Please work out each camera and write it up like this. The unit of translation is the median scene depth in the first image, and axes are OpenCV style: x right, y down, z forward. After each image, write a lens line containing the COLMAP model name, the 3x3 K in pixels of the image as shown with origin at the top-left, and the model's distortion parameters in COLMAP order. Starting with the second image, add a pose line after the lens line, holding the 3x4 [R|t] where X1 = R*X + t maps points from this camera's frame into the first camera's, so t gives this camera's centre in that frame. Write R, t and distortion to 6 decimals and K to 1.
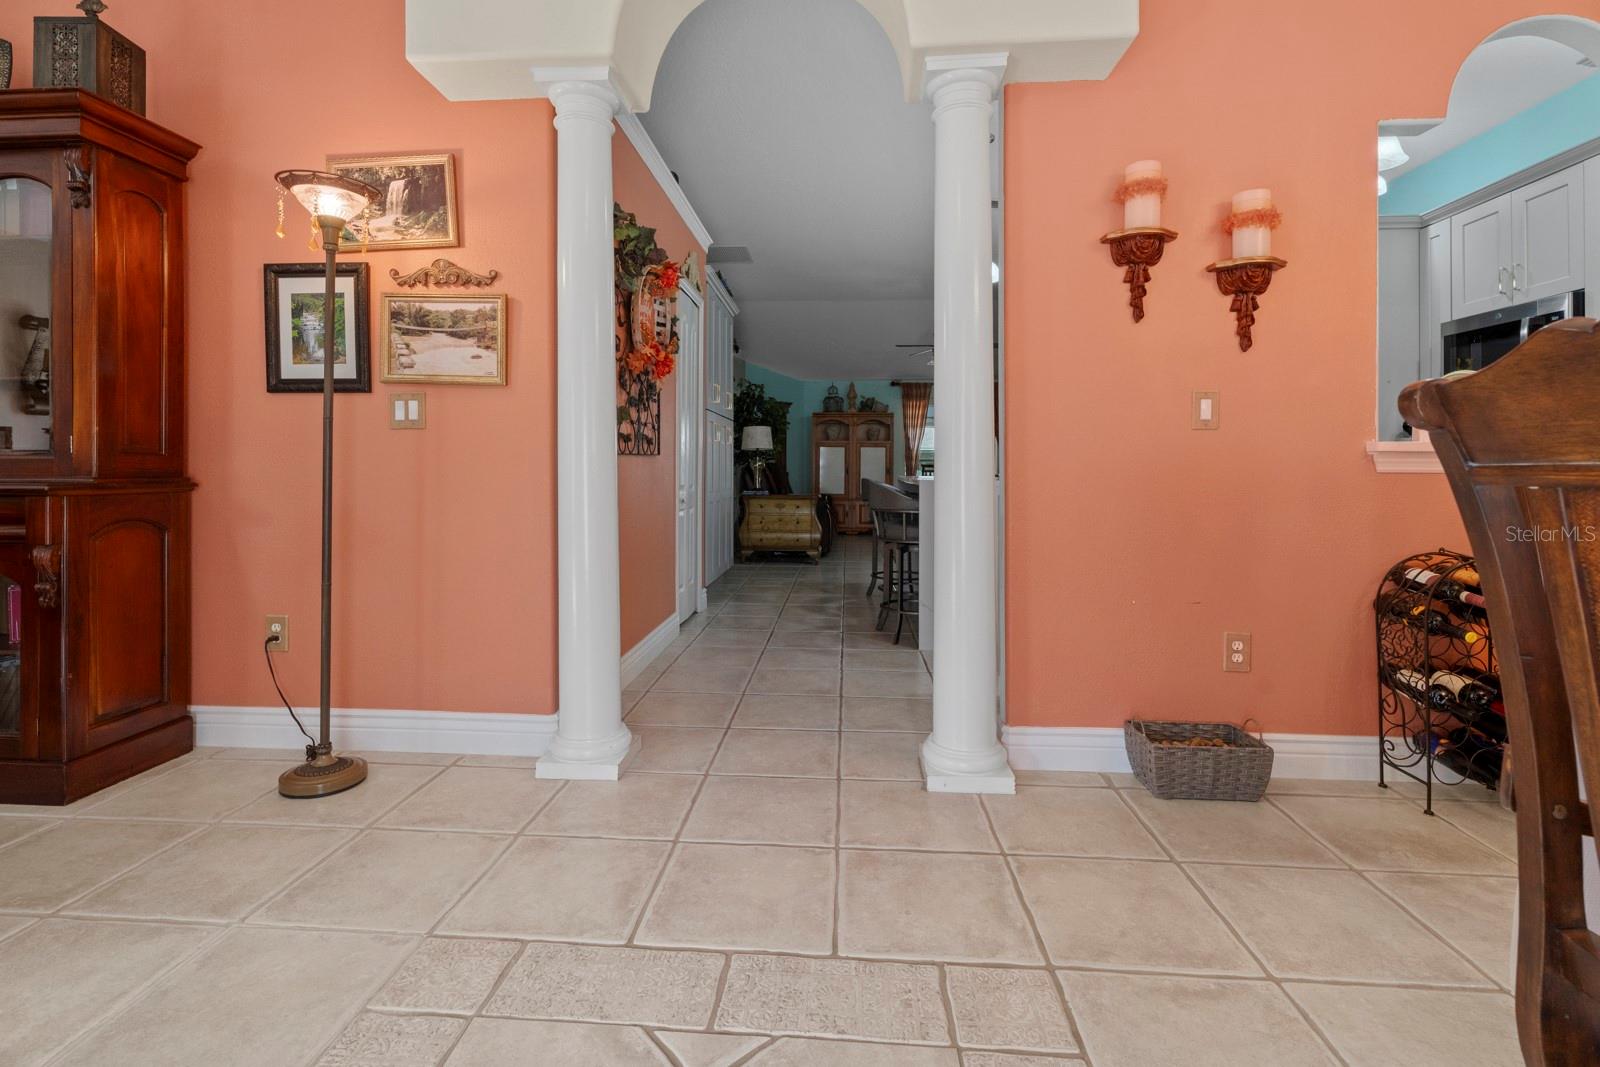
lens RADIAL K [[749.2, 0, 803.3], [0, 749.2, 460.8], [0, 0, 1]] dist [-0.001132, -0.001526]
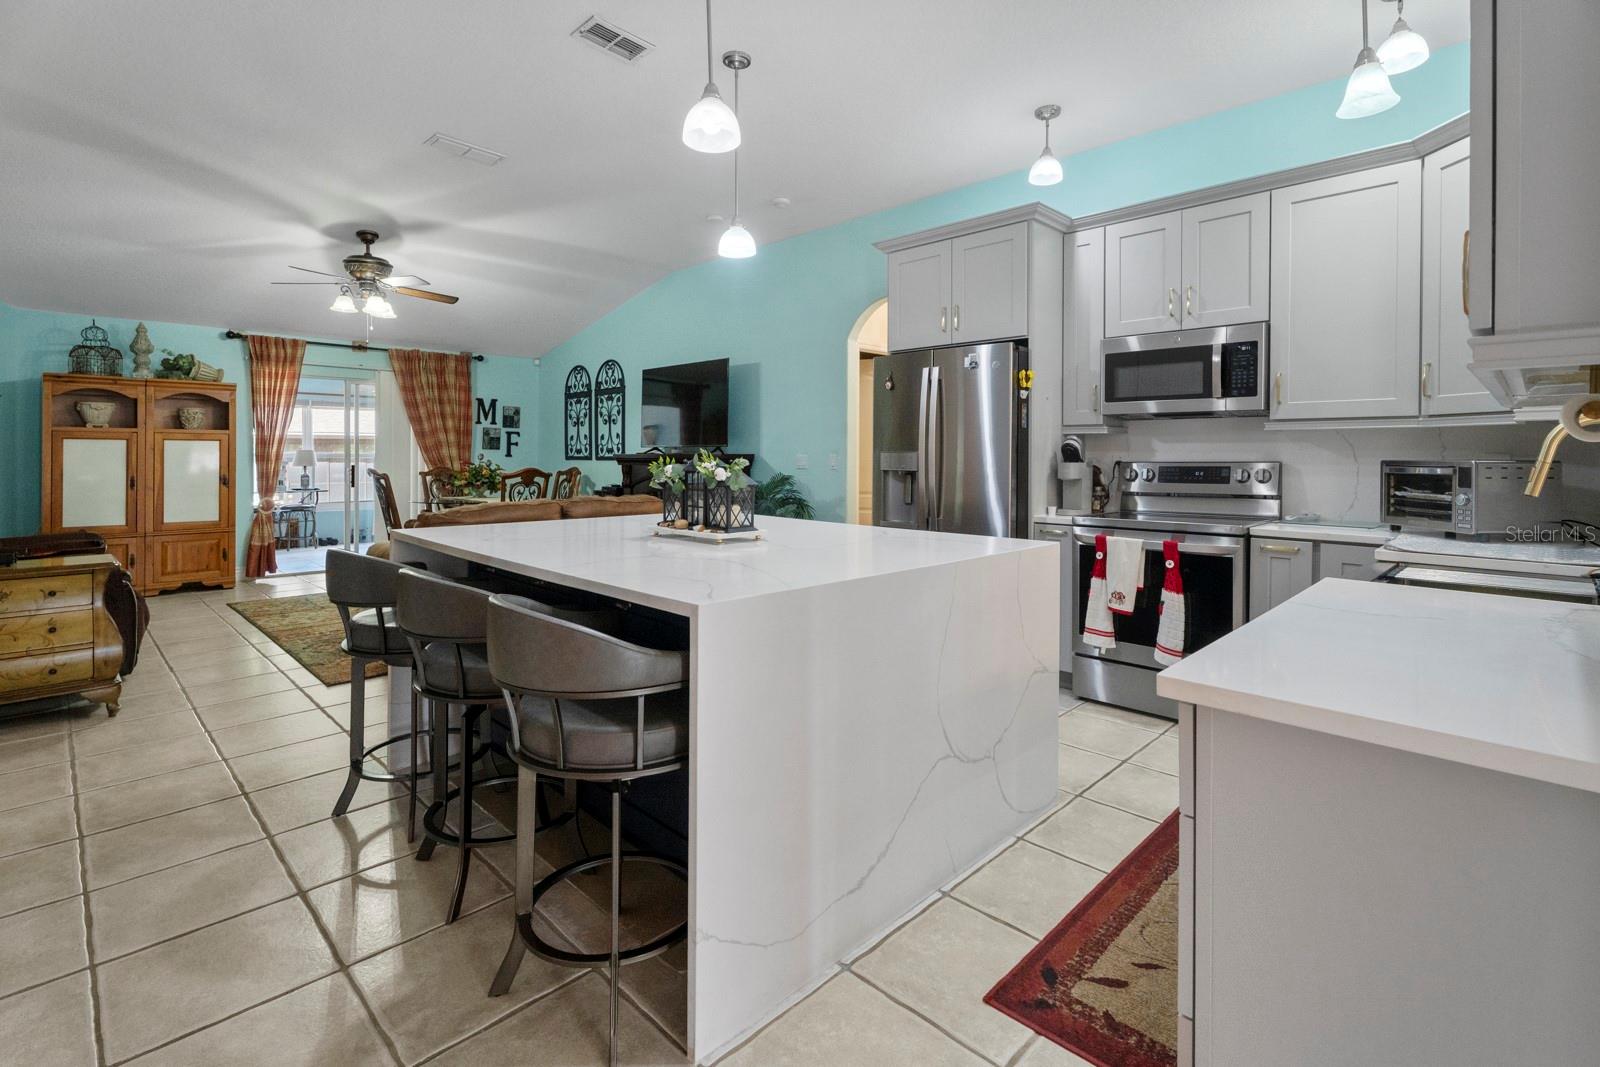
lens RADIAL K [[749.2, 0, 813.2], [0, 749.2, 444.7], [0, 0, 1]] dist [-0.001132, -0.001526]
pose [[0.650164, 0.002056, 0.759791, -0.033624], [-0.007217, 0.999968, 0.003471, -0.020435], [-0.759760, -0.007740, 0.650158, 0.258453]]
